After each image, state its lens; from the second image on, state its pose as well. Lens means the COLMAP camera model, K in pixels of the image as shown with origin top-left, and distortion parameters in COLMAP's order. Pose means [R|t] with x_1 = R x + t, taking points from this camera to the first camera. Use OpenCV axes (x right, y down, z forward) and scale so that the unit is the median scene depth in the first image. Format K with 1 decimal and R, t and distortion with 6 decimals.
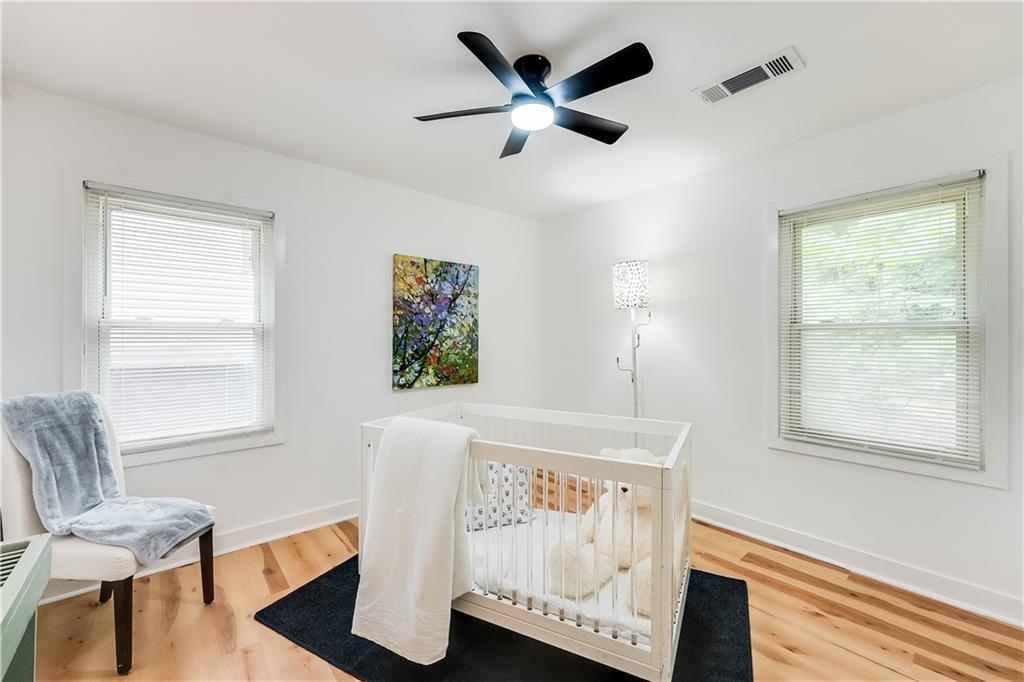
lens RADIAL K [[406.1, 0, 510.8], [0, 406.1, 337.0], [0, 0, 1]] dist [0.001317, -0.000090]
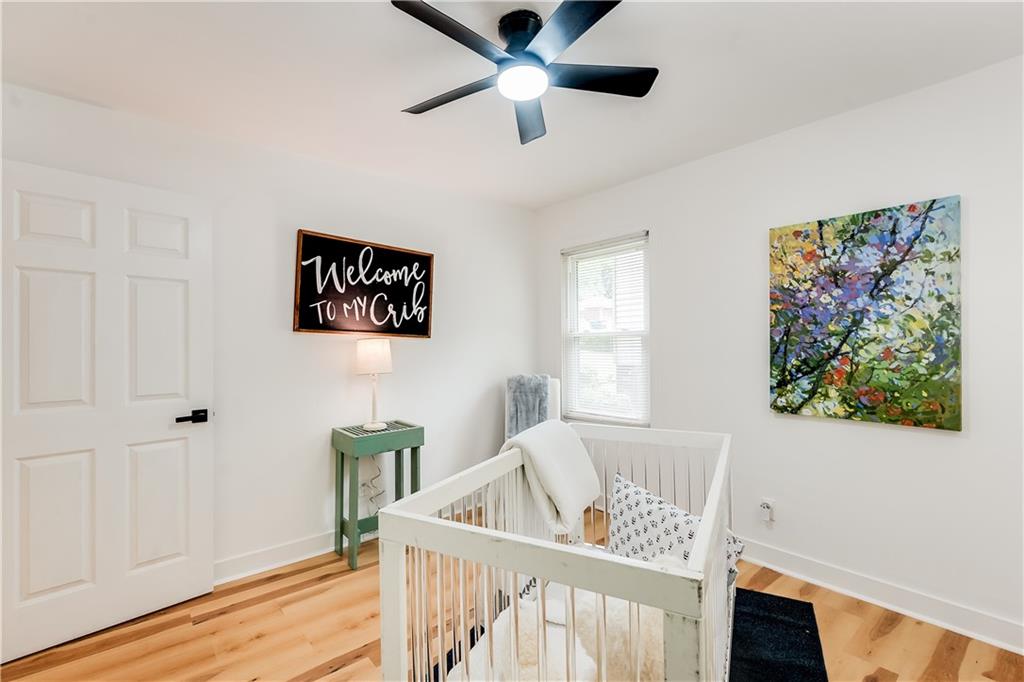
lens RADIAL K [[446.0, 0, 512.0], [0, 446.0, 341.0], [0, 0, 1]] dist [0.000248, 0.000002]
pose [[0.017776, -0.009908, -0.999793, 0.483395], [0.010160, 0.999901, -0.009729, 0.003035], [0.999790, -0.009984, 0.017875, 0.476344]]
